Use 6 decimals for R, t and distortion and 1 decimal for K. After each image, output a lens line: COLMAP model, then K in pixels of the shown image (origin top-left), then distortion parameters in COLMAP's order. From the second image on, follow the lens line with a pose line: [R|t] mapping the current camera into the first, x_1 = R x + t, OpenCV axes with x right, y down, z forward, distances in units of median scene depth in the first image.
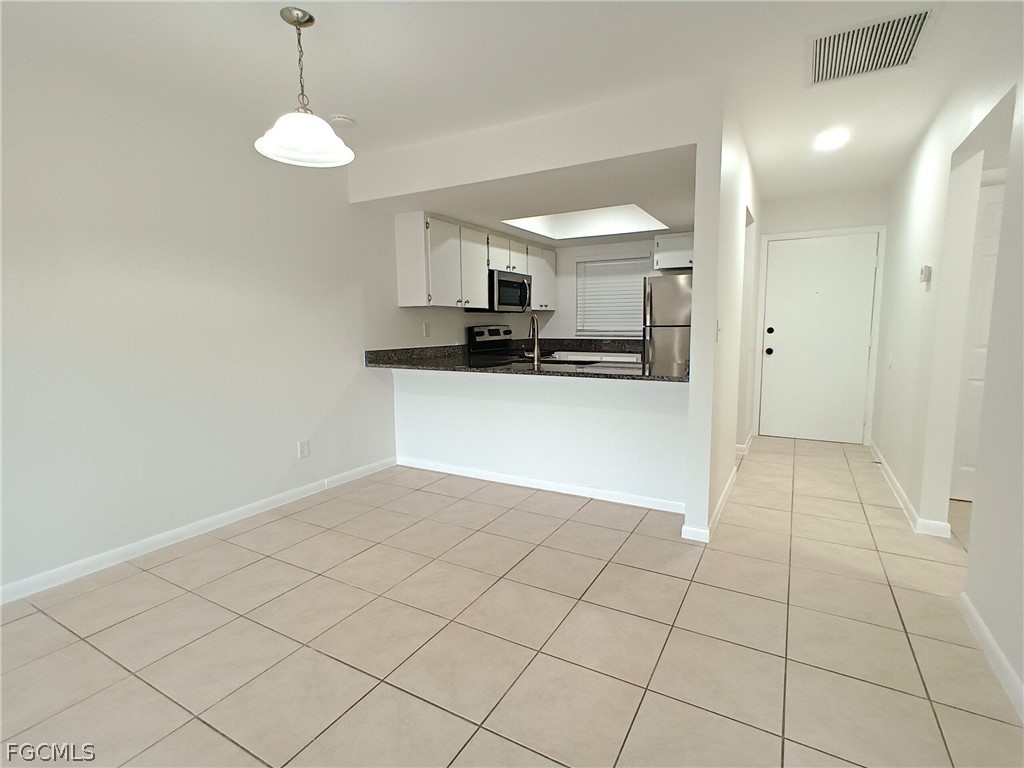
lens RADIAL K [[500.1, 0, 512.0], [0, 500.1, 384.0], [0, 0, 1]] dist [-0.000330, -0.000231]
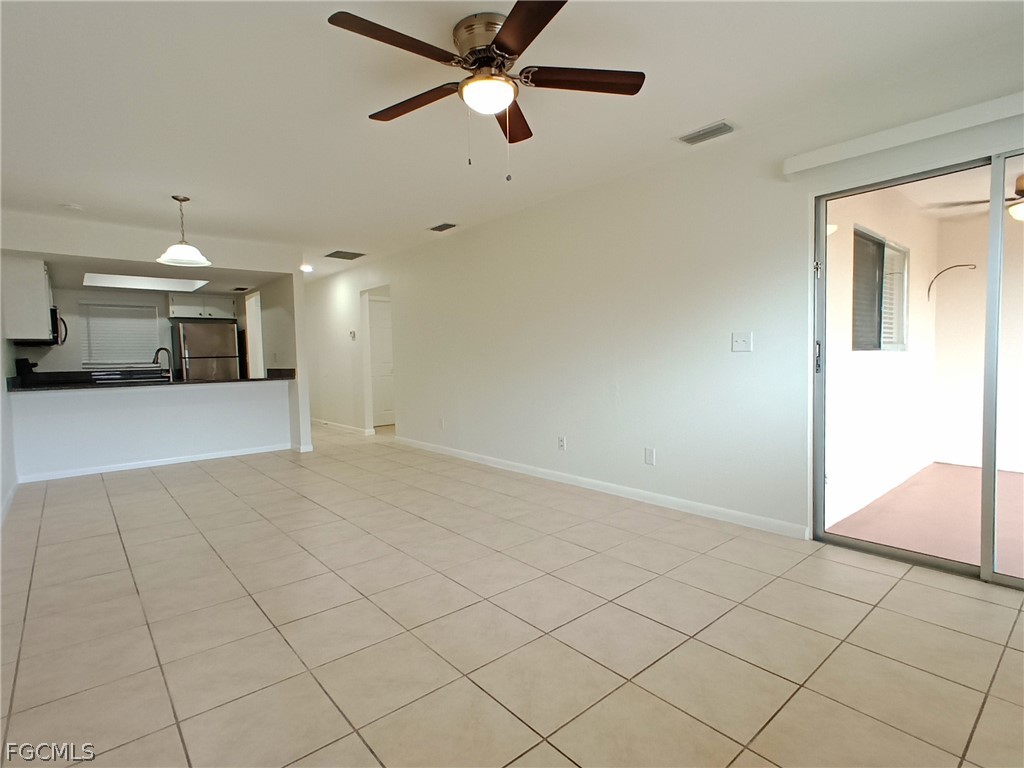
lens RADIAL K [[518.1, 0, 512.0], [0, 518.1, 384.0], [0, 0, 1]] dist [0.002262, -0.000566]
pose [[0.335224, -0.049074, 0.940859, -0.855253], [0.129541, 0.991558, 0.005564, 0.073979], [-0.933190, 0.120015, 0.338752, -0.373706]]
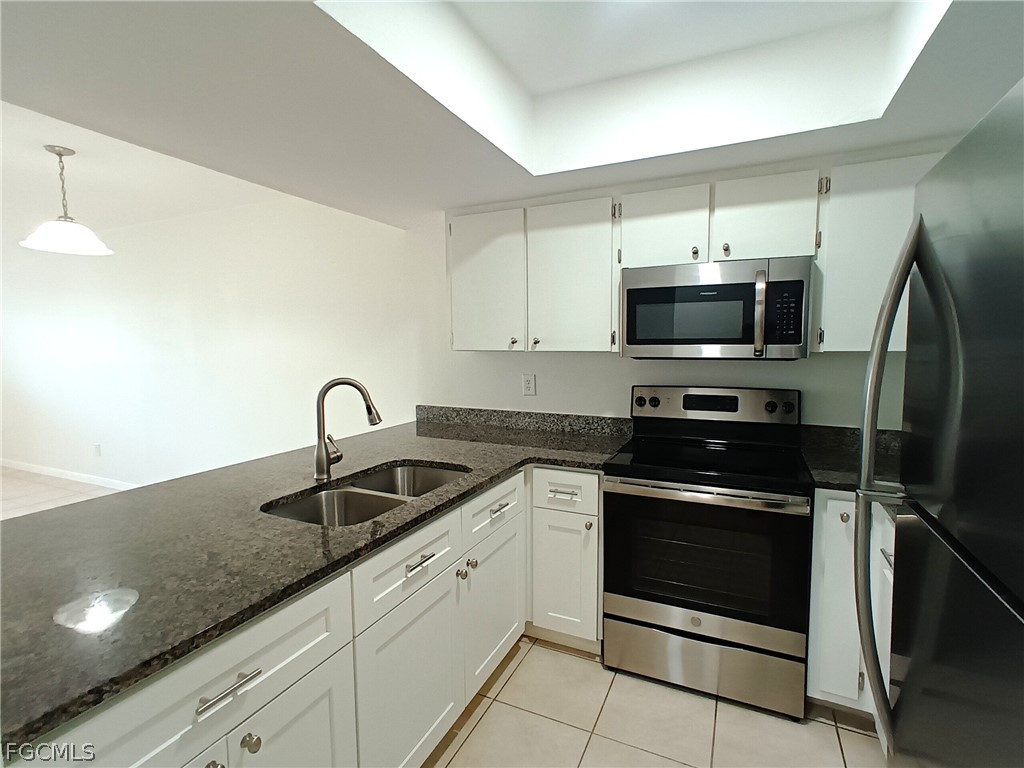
lens RADIAL K [[500.1, 0, 512.0], [0, 500.1, 384.0], [0, 0, 1]] dist [-0.000330, -0.000231]
pose [[0.078045, 0.094964, -0.992417, 0.448086], [-0.112679, 0.989915, 0.085864, -0.160193], [0.990562, 0.105123, 0.087958, 0.917301]]
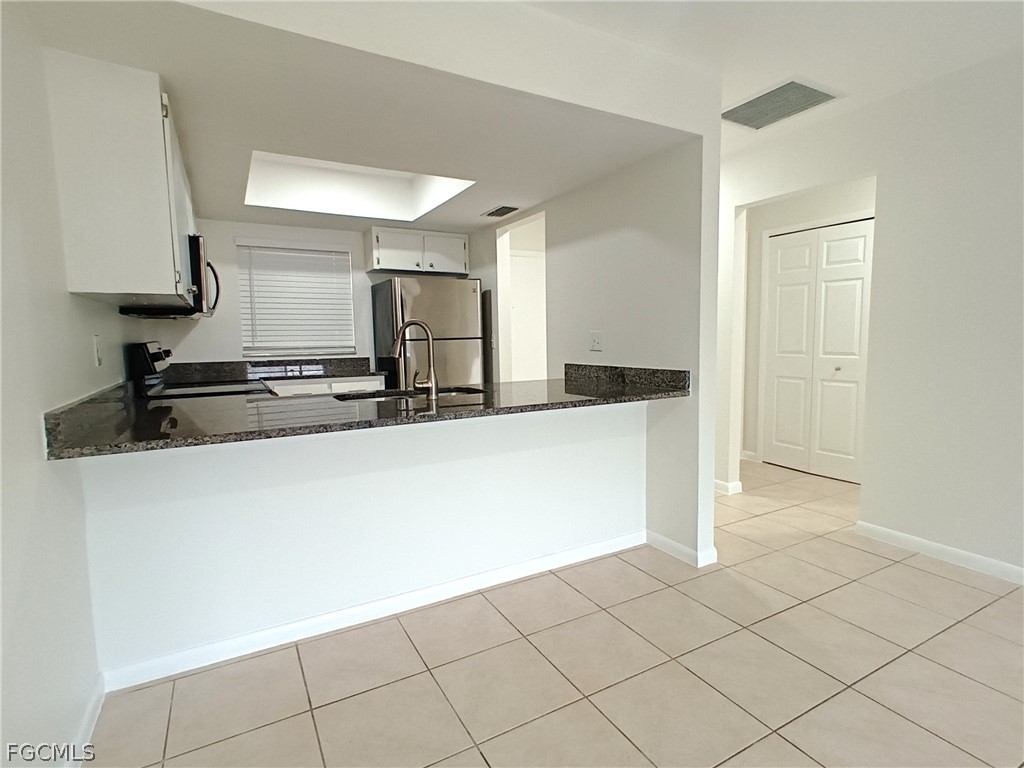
lens RADIAL K [[518.1, 0, 512.0], [0, 518.1, 384.0], [0, 0, 1]] dist [0.002262, -0.000566]
pose [[0.515160, -0.078390, 0.853502, -0.366611], [0.111422, 0.993483, 0.023995, -0.050132], [-0.849821, 0.082738, 0.520537, 0.464486]]
